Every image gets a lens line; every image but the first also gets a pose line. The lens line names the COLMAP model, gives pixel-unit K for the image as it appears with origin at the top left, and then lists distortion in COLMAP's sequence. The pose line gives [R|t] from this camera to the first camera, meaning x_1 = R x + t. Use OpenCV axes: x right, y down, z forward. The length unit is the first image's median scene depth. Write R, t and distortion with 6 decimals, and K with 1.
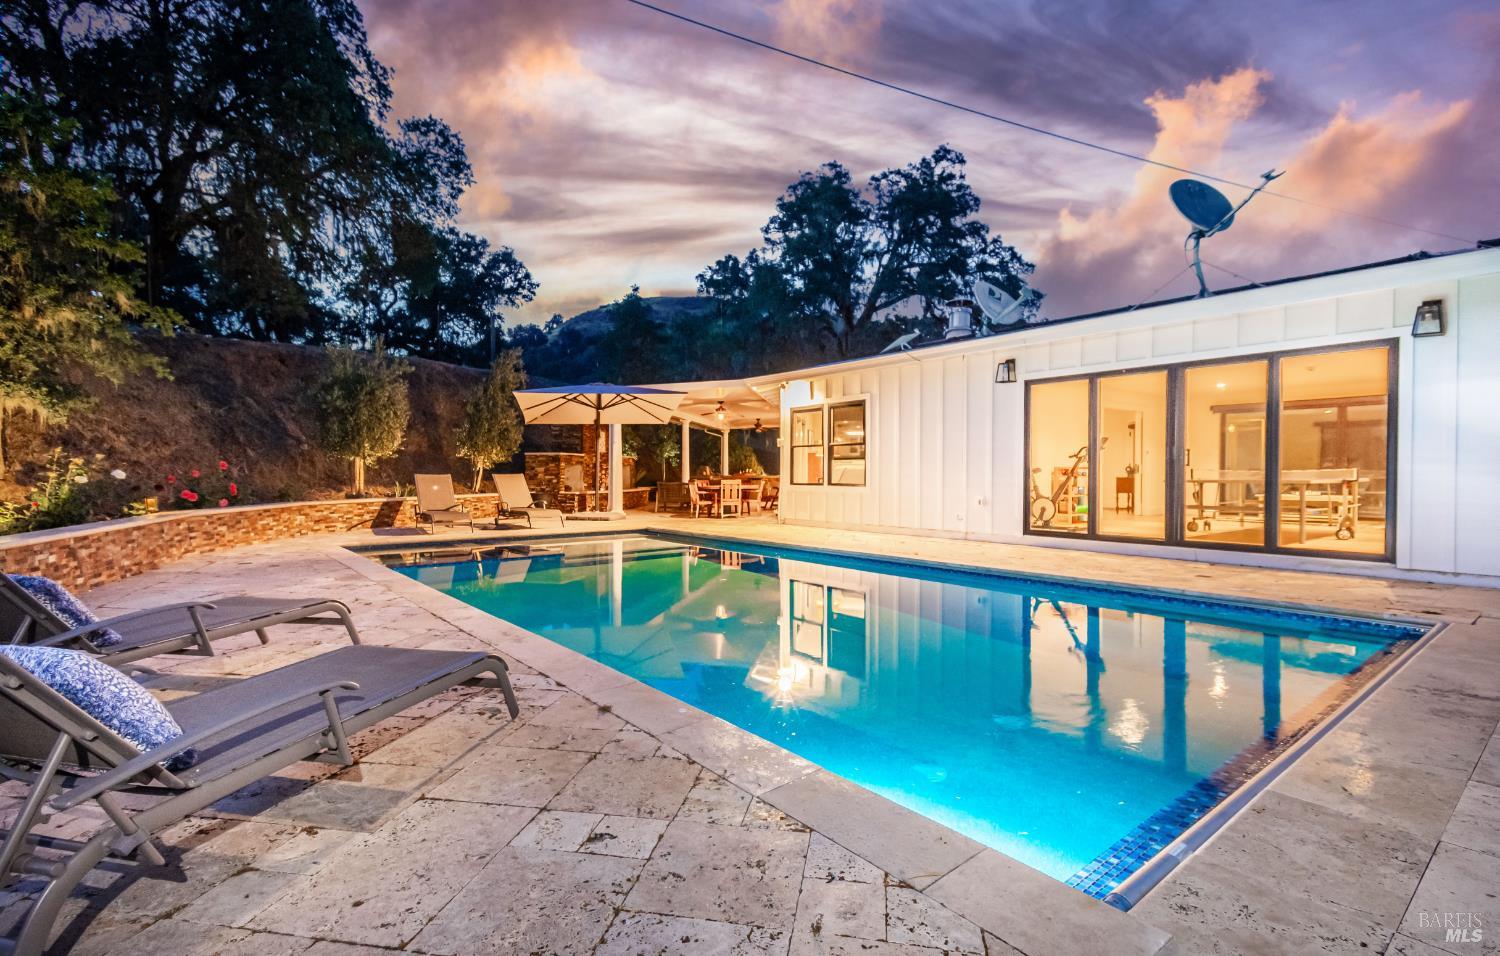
lens RADIAL K [[659.4, 0, 750.0], [0, 659.4, 478.0], [0, 0, 1]] dist [0.039782, 0.000030]
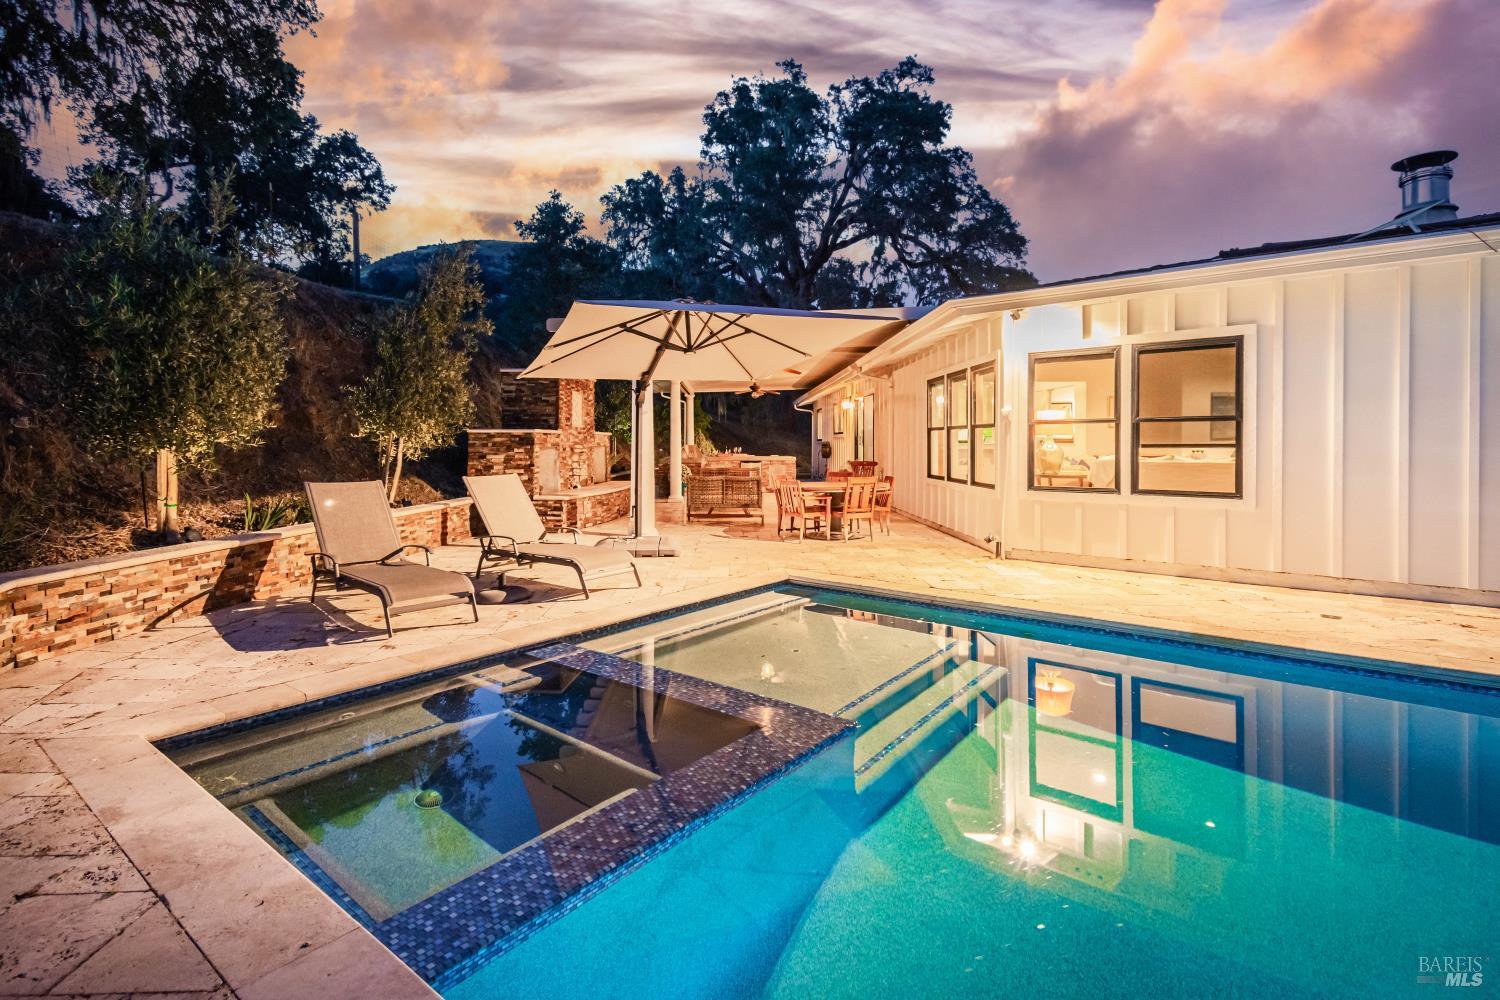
lens RADIAL K [[721.6, 0, 746.8], [0, 721.6, 446.1], [0, 0, 1]] dist [0.046248, -0.019992]
pose [[0.979934, -0.005392, 0.199251, -0.300530], [0.005919, 0.999980, -0.002049, -0.027417], [-0.199236, 0.003188, 0.979946, 0.439567]]
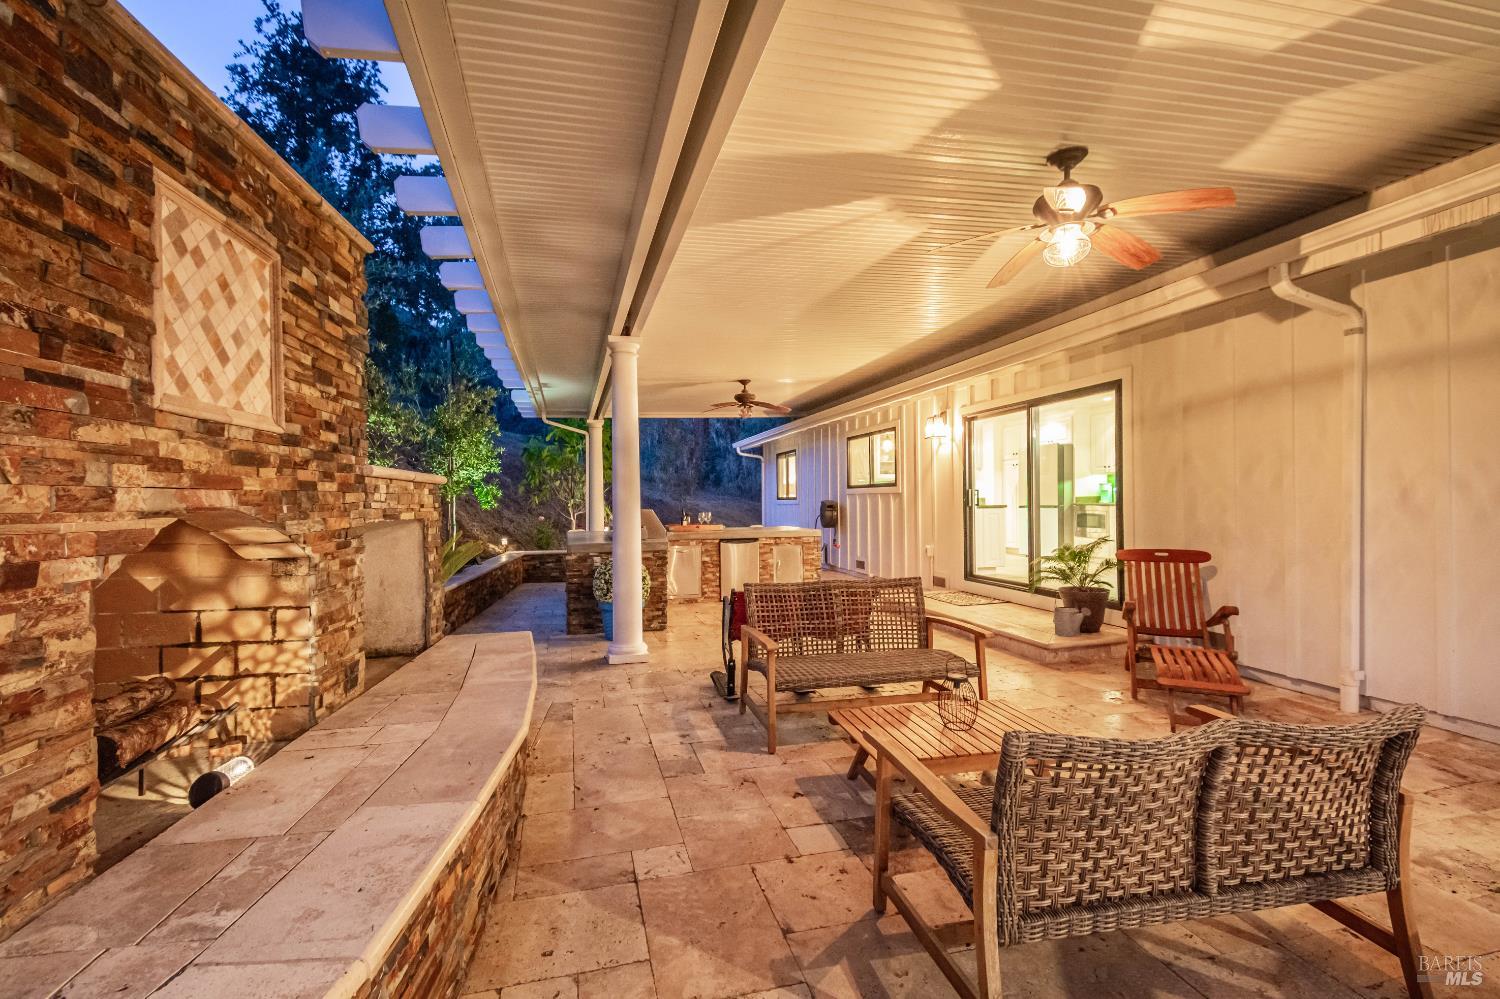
lens RADIAL K [[669.9, 0, 750.0], [0, 669.9, 499.5], [0, 0, 1]] dist [0.000347, 0.000000]
pose [[0.903829, -0.006854, 0.427839, -0.287029], [0.011206, 0.999908, -0.007655, -0.036665], [-0.427747, 0.011713, 0.903823, 1.293161]]
